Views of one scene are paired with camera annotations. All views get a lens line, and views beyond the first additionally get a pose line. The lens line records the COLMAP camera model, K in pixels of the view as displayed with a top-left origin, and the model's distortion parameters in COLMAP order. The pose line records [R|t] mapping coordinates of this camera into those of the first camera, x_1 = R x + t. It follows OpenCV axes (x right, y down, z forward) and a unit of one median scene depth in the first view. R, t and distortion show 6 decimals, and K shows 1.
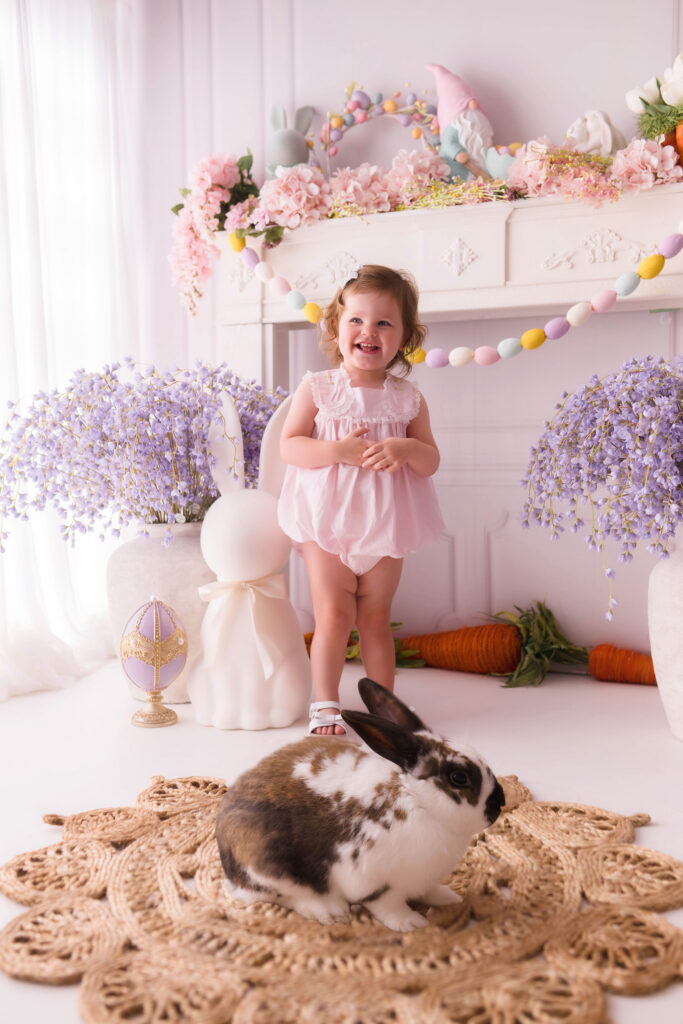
lens RADIAL K [[991.2, 0, 350.9], [0, 991.2, 495.5], [0, 0, 1]] dist [-0.012831, 0.000000]
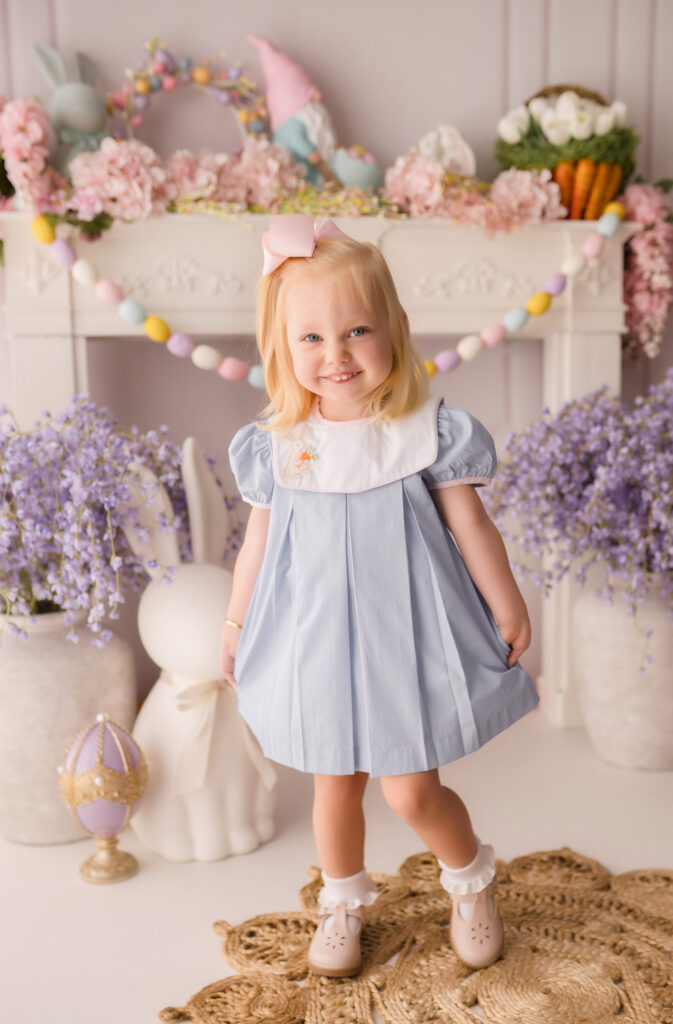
lens RADIAL K [[1036.3, 0, 356.8], [0, 1036.3, 549.7], [0, 0, 1]] dist [-0.013427, 0.000000]
pose [[0.830007, -0.085551, 0.551152, -0.406584], [0.034502, 0.994149, 0.102355, -0.088468], [-0.556684, -0.065939, 0.828103, 0.195765]]
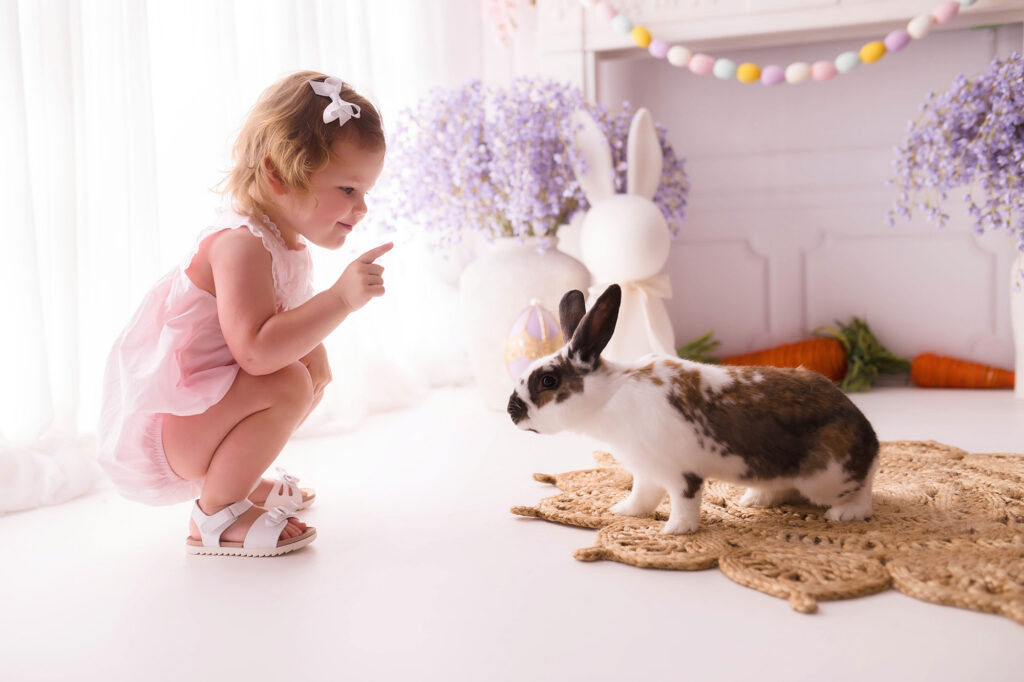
lens RADIAL K [[991.2, 0, 525.0], [0, 991.2, 331.8], [0, 0, 1]] dist [-0.012831, 0.000000]
pose [[0.998442, -0.024632, 0.050065, -0.227241], [0.023113, 0.999262, 0.030694, 0.088978], [-0.050784, -0.029489, 0.998274, -0.022339]]
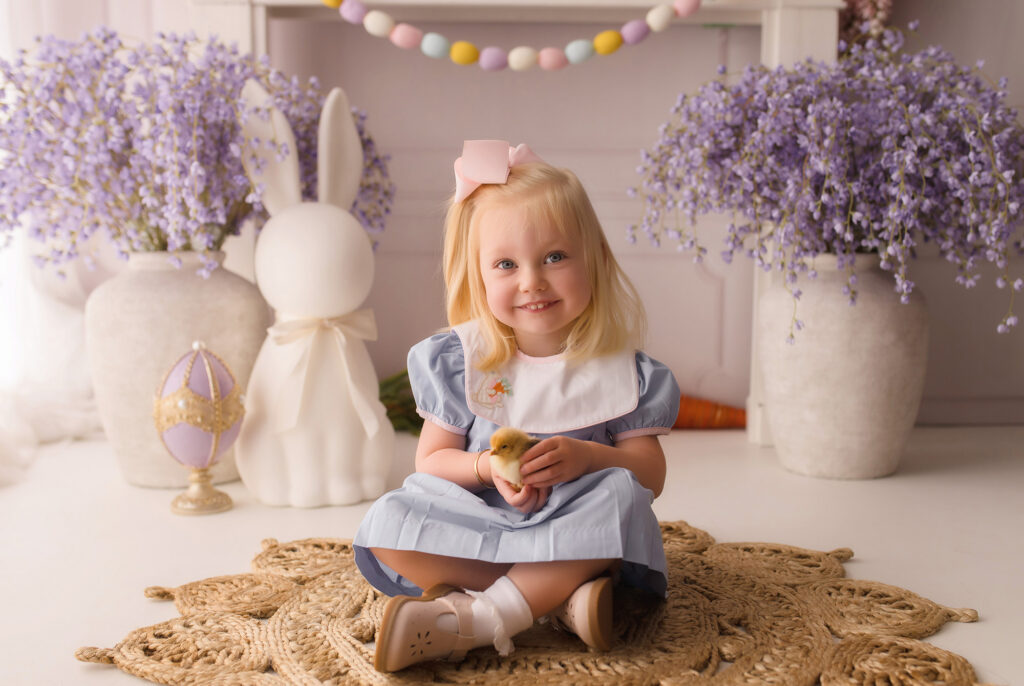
lens RADIAL K [[1071.5, 0, 543.6], [0, 1071.5, 355.2], [0, 0, 1]] dist [-0.015556, 0.000000]
pose [[0.915234, -0.035119, 0.401390, -0.248298], [0.004554, 0.997032, 0.076849, 0.043229], [-0.402897, -0.068507, 0.912678, 0.127822]]
